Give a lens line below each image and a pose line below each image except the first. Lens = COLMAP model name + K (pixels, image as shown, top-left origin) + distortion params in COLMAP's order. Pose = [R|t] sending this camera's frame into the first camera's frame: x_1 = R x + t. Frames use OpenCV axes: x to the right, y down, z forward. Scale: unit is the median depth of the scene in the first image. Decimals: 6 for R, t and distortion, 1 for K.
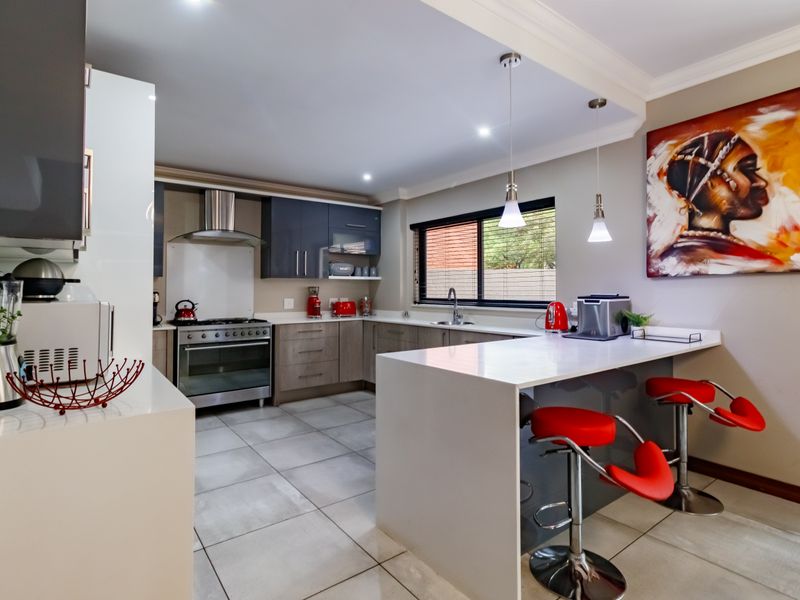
lens RADIAL K [[421.7, 0, 397.7], [0, 421.7, 283.8], [0, 0, 1]] dist [-0.000857, -0.000261]
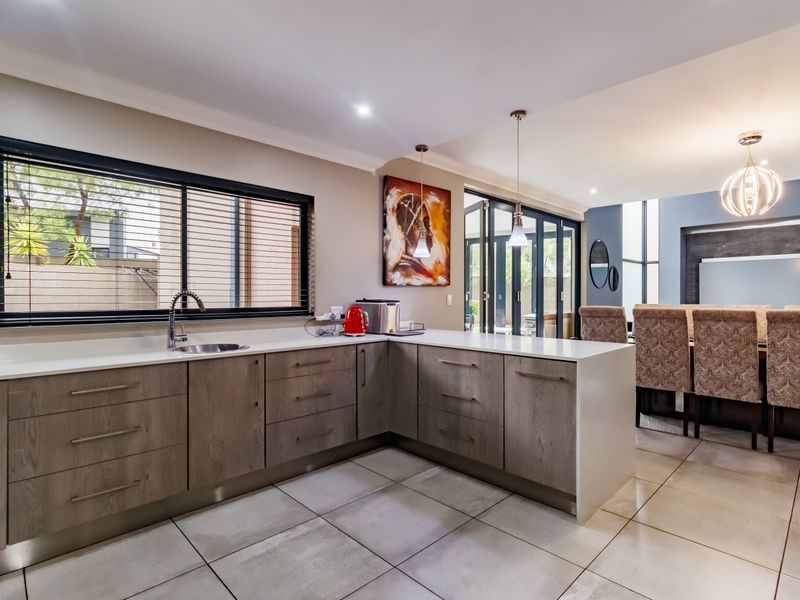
lens RADIAL K [[420.1, 0, 397.1], [0, 420.1, 295.3], [0, 0, 1]] dist [0.000654, -0.000822]
pose [[-0.113927, 0.000082, 0.993489, -0.761624], [-0.015697, 0.999875, -0.001883, 0.018730], [-0.993365, -0.015809, -0.113911, 1.180793]]
